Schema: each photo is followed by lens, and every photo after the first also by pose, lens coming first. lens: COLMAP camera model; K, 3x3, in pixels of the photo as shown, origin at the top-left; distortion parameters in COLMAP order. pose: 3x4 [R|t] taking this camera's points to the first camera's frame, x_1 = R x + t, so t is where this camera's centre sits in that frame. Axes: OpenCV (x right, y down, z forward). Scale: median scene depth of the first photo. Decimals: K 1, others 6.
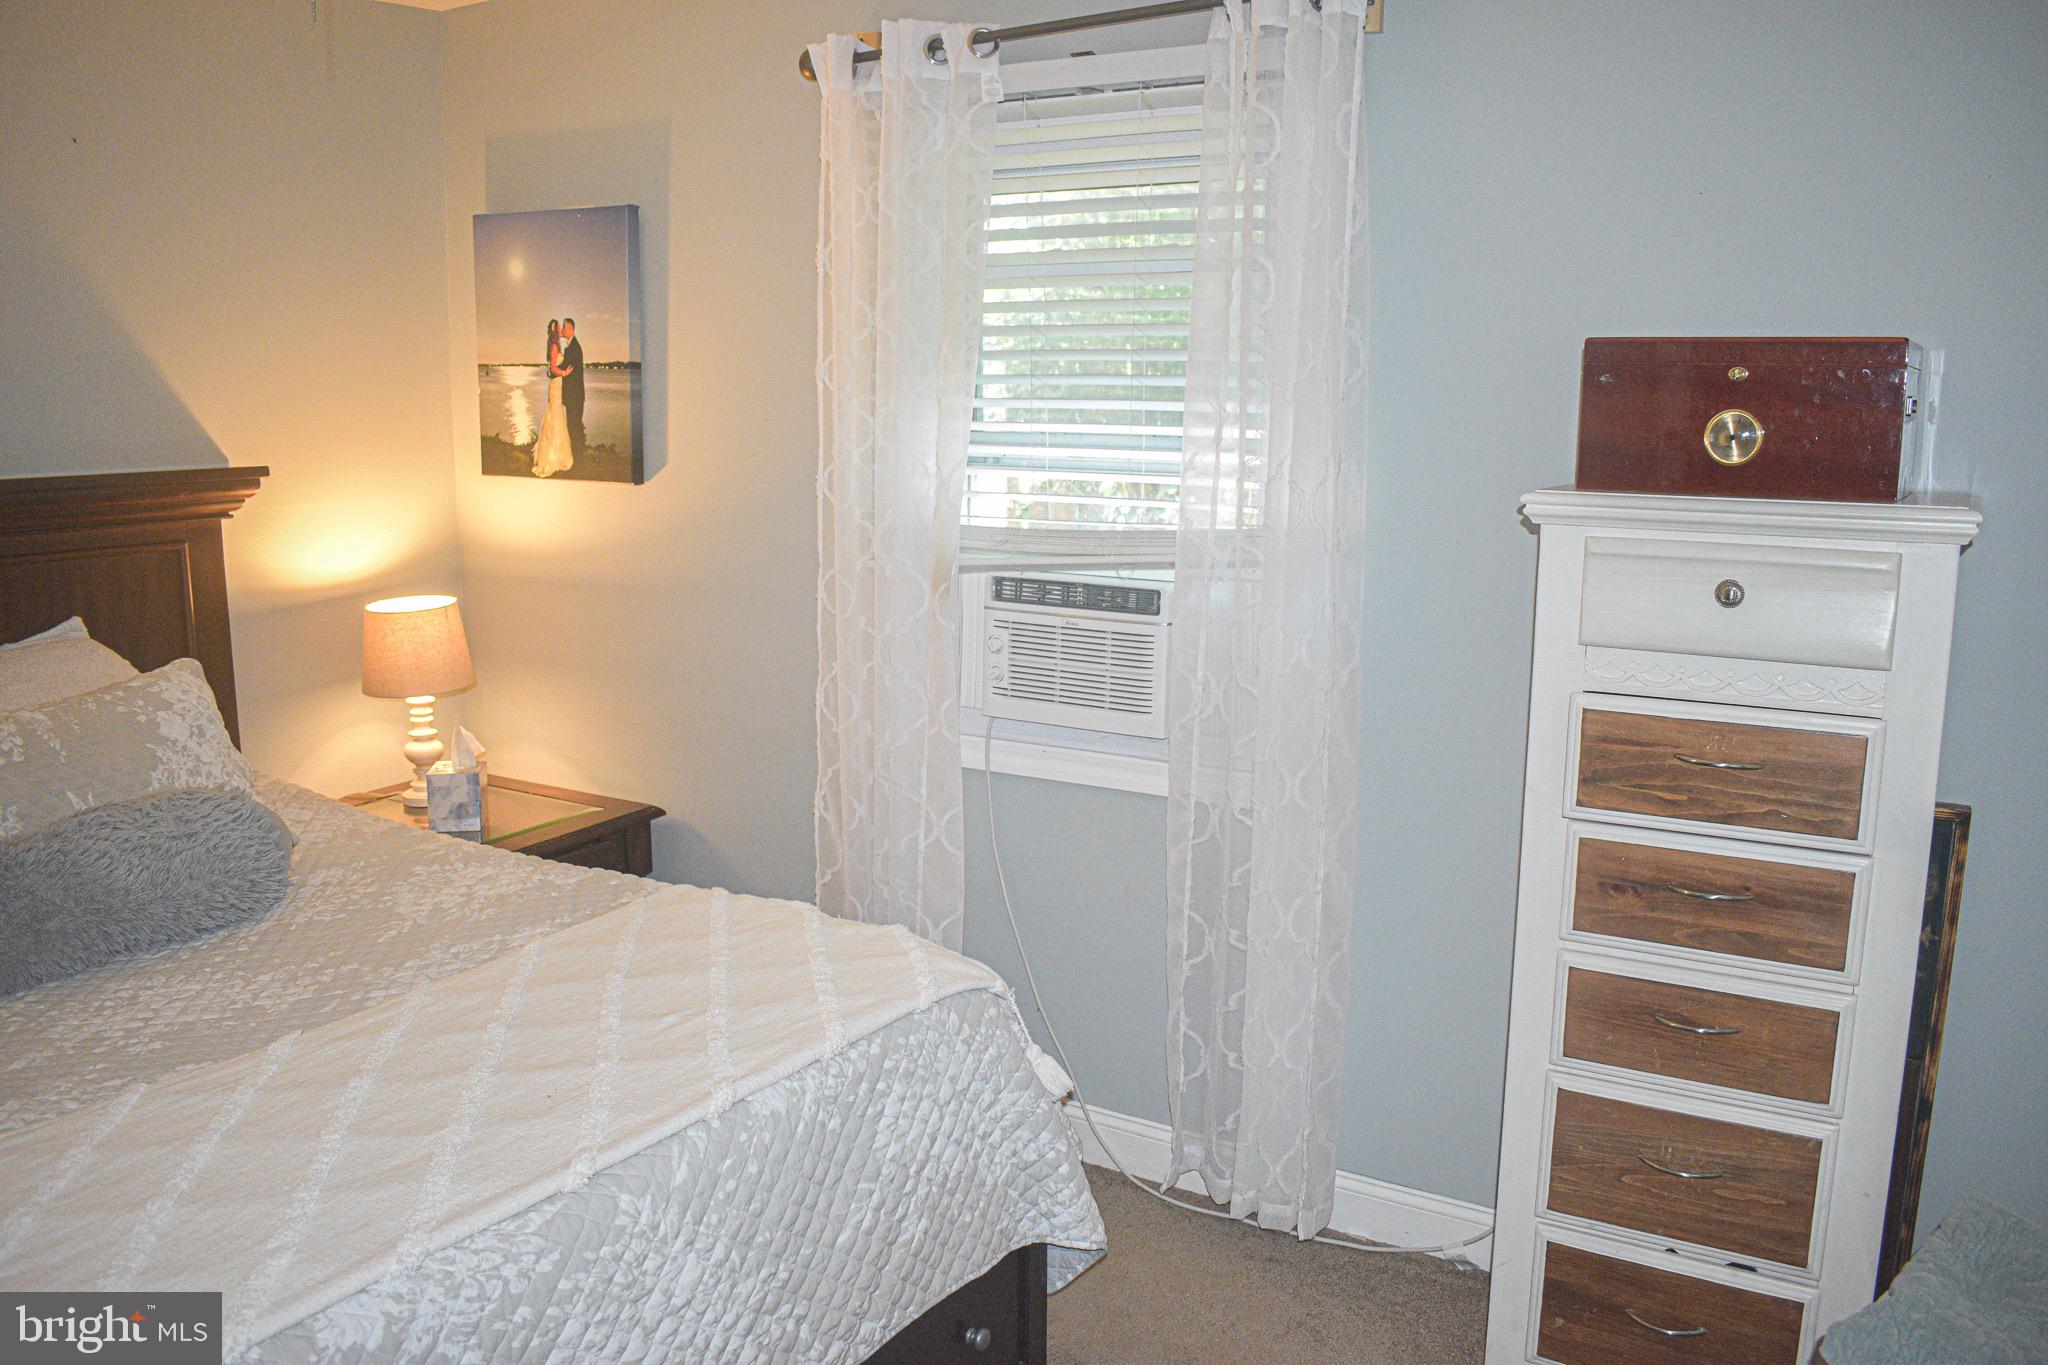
lens RADIAL K [[1597.2, 0, 1014.1], [0, 1597.2, 680.8], [0, 0, 1]] dist [-0.097021, 0.017714]
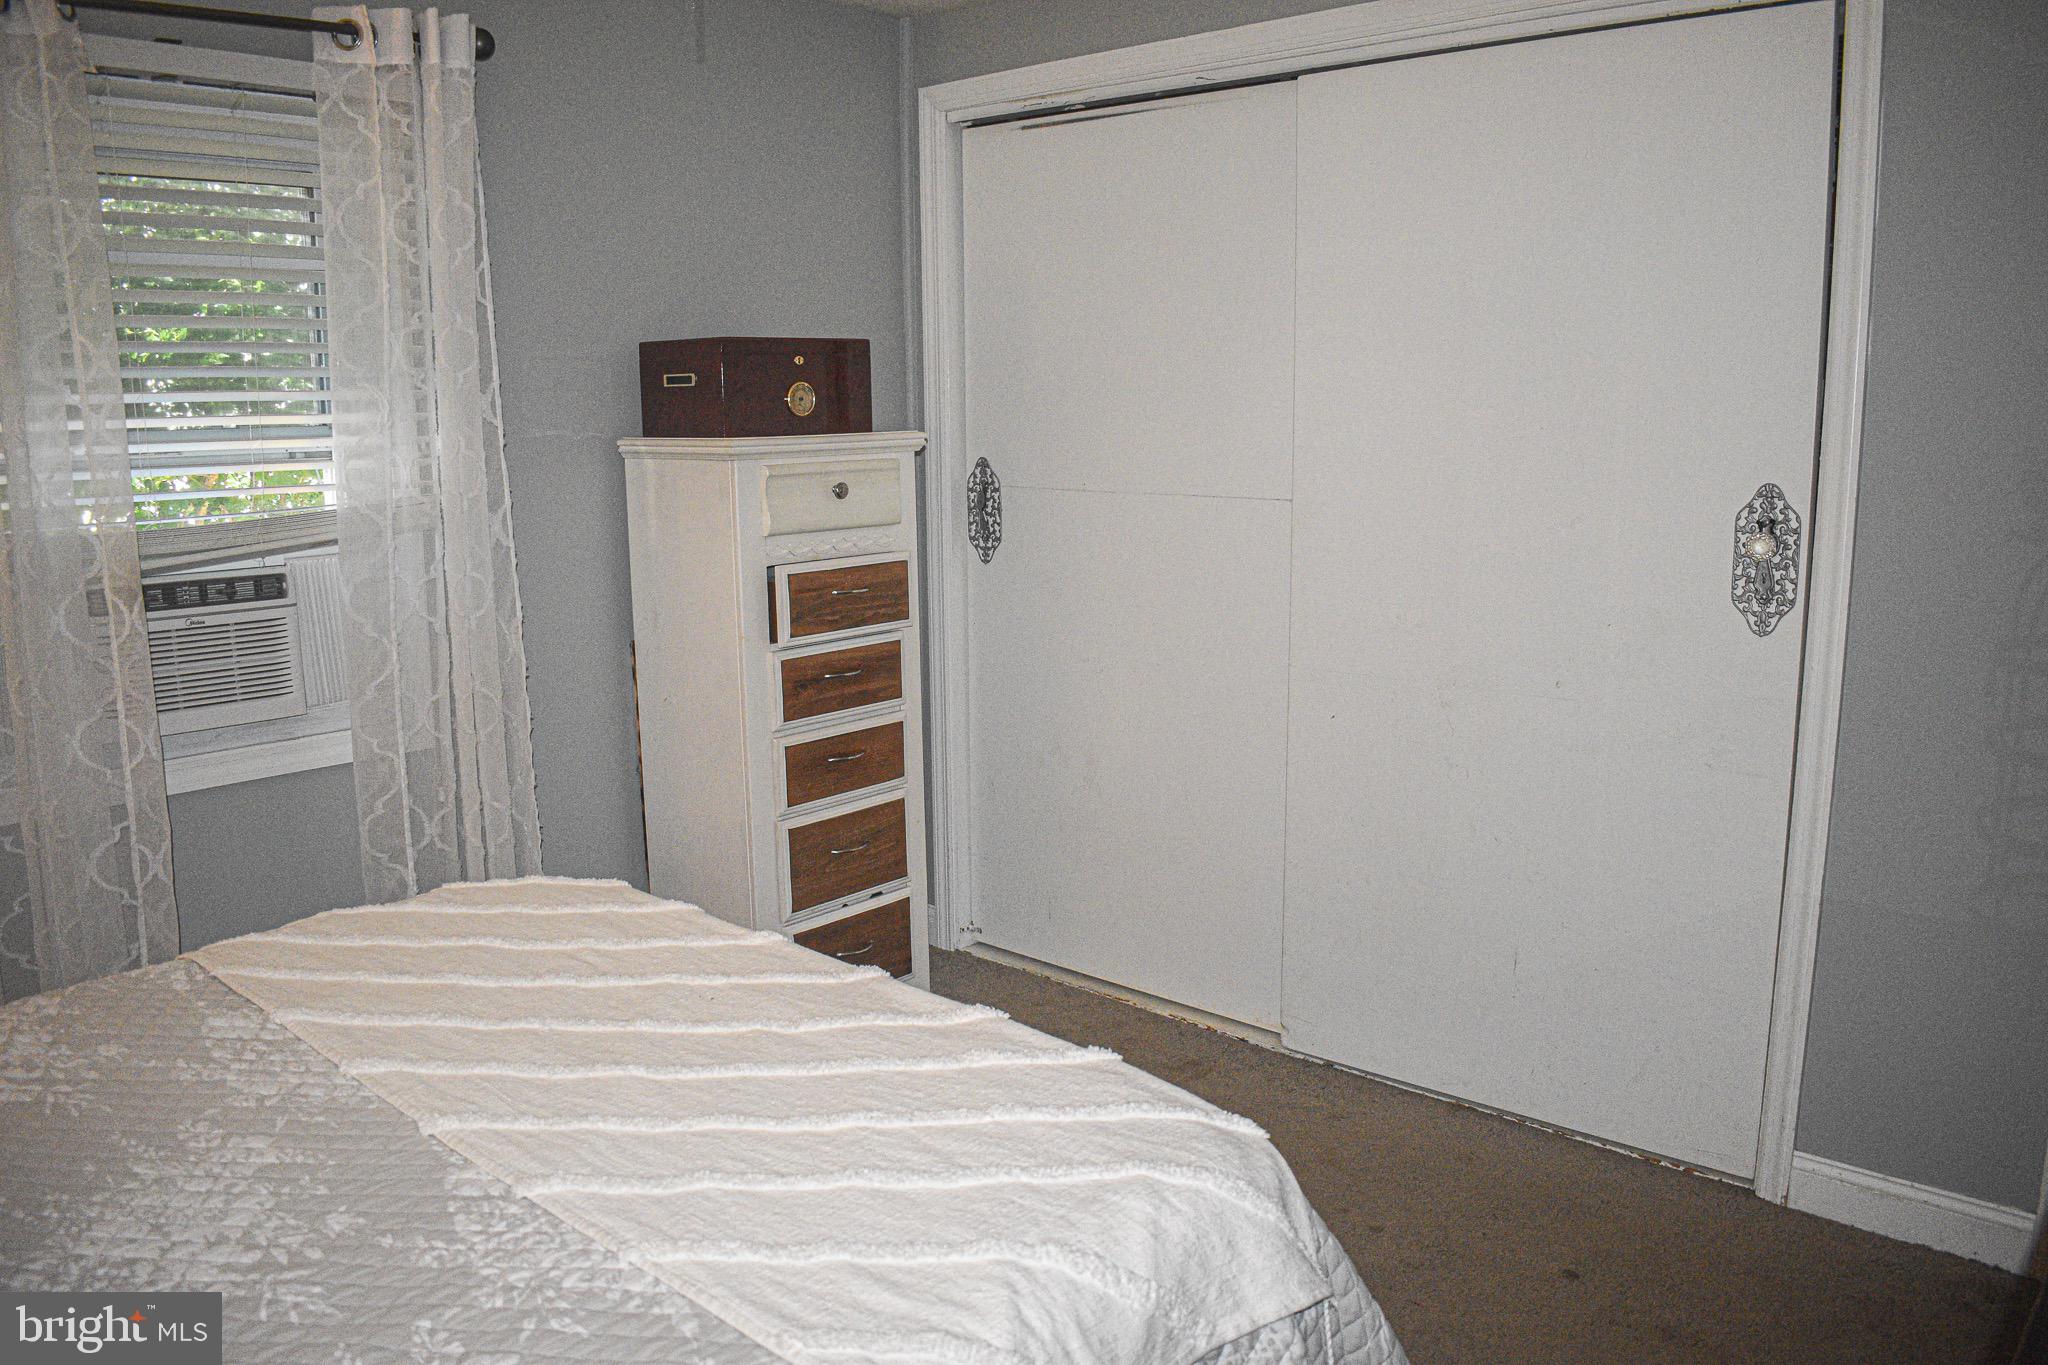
lens RADIAL K [[1597.2, 0, 1026.3], [0, 1597.2, 682.5], [0, 0, 1]] dist [-0.097021, 0.017714]
pose [[0.182341, -0.184206, 0.965826, -1.094708], [0.182515, 0.971563, 0.150843, -0.070994], [-0.966147, 0.148773, 0.210776, 0.437090]]
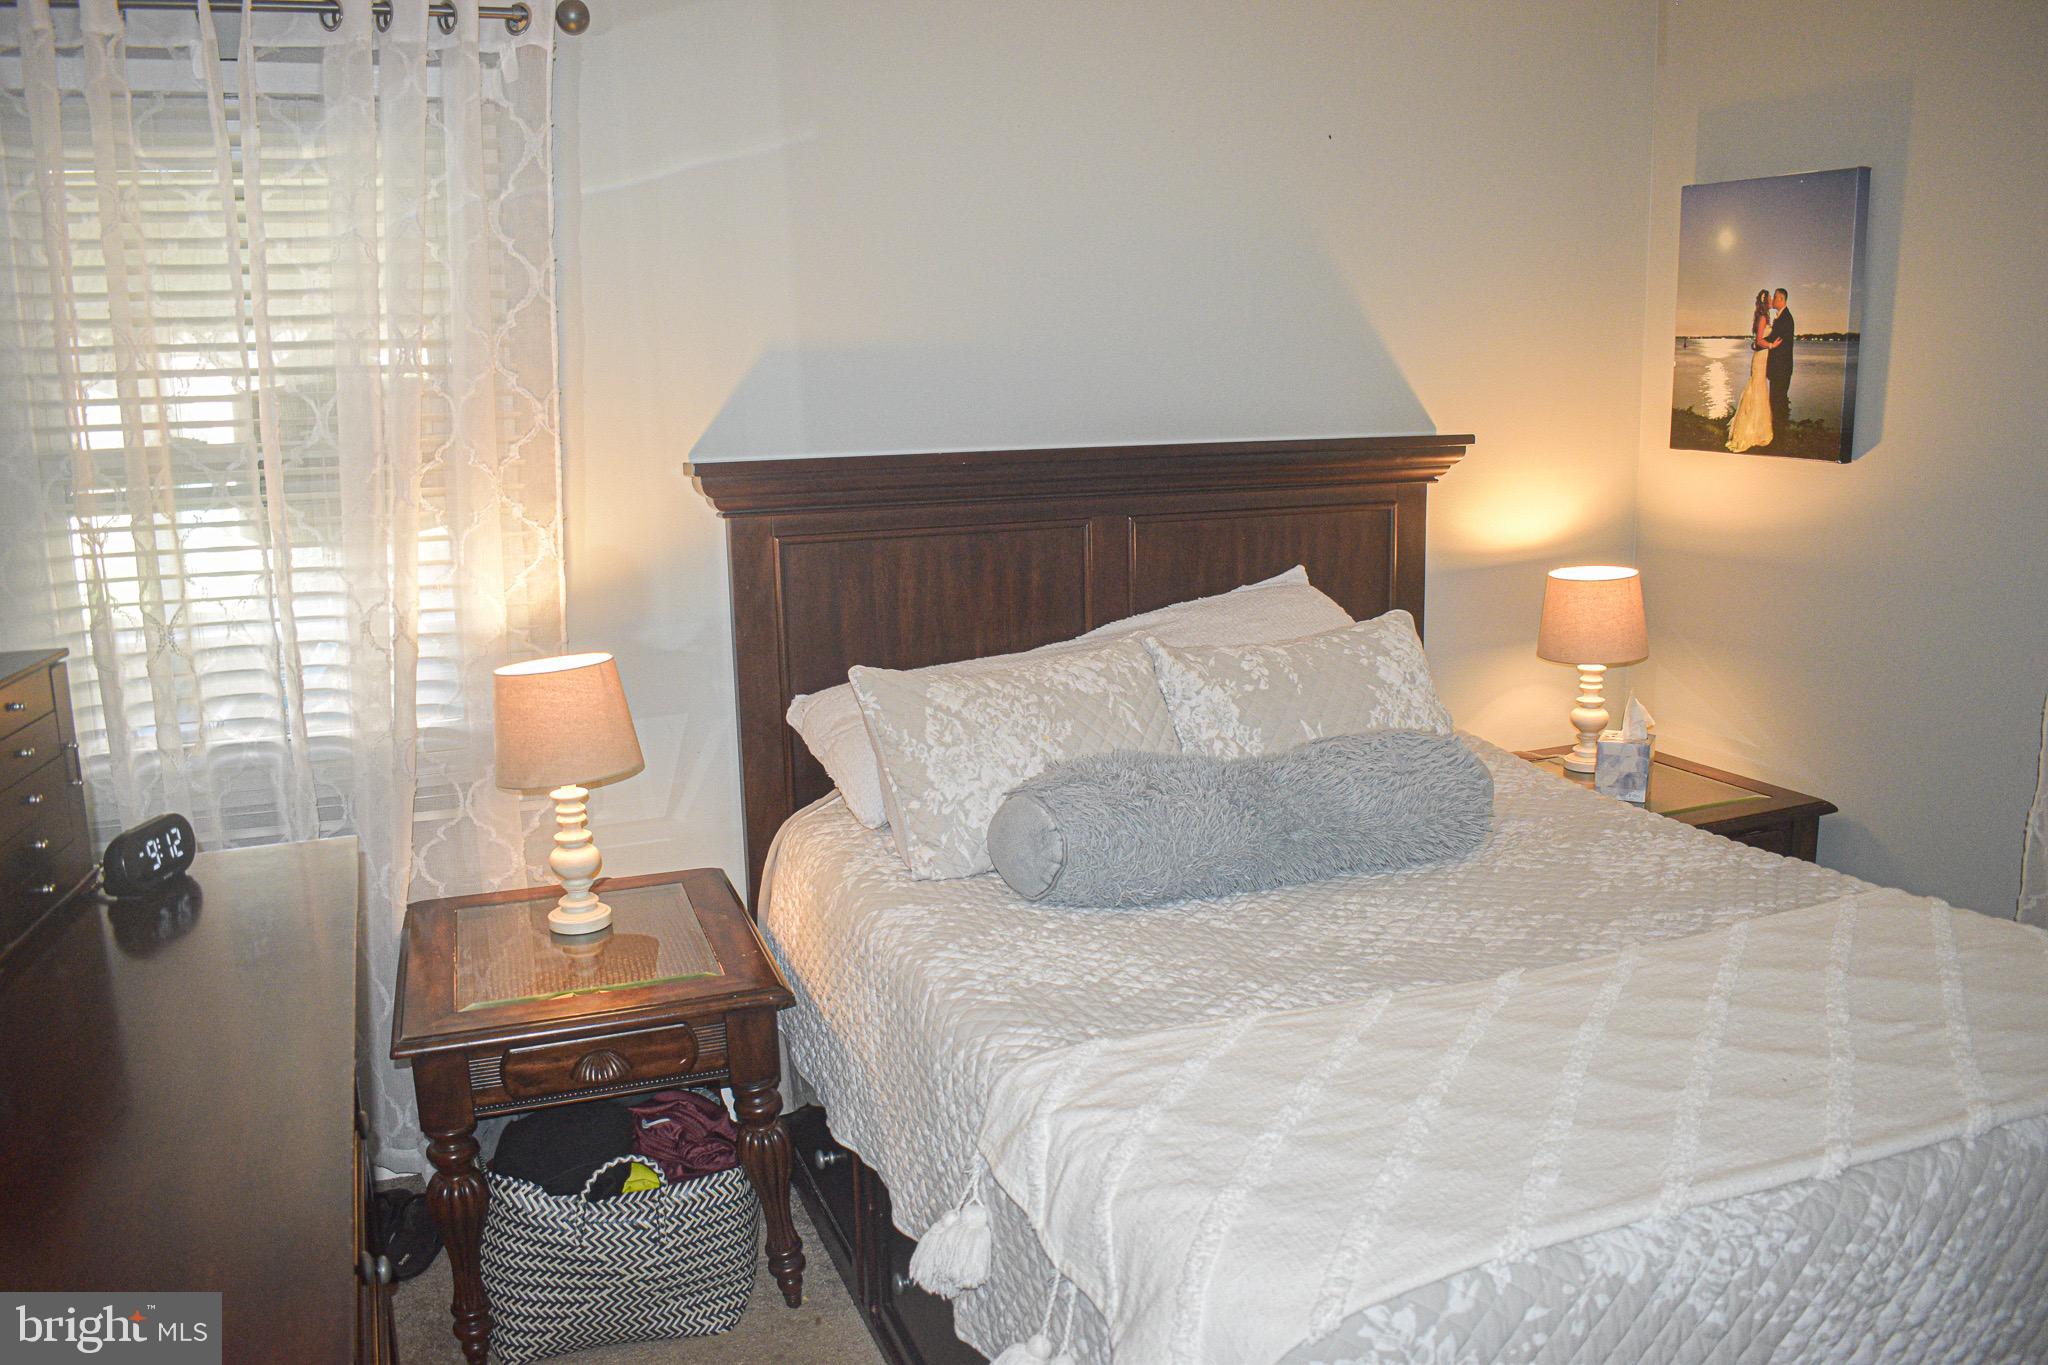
lens RADIAL K [[1597.2, 0, 1025.3], [0, 1597.2, 677.2], [0, 0, 1]] dist [-0.097021, 0.017714]
pose [[0.796867, 0.093313, -0.596905, -0.081739], [-0.084421, 0.995505, 0.042924, 0.007569], [0.598227, 0.016187, 0.801163, -0.049380]]
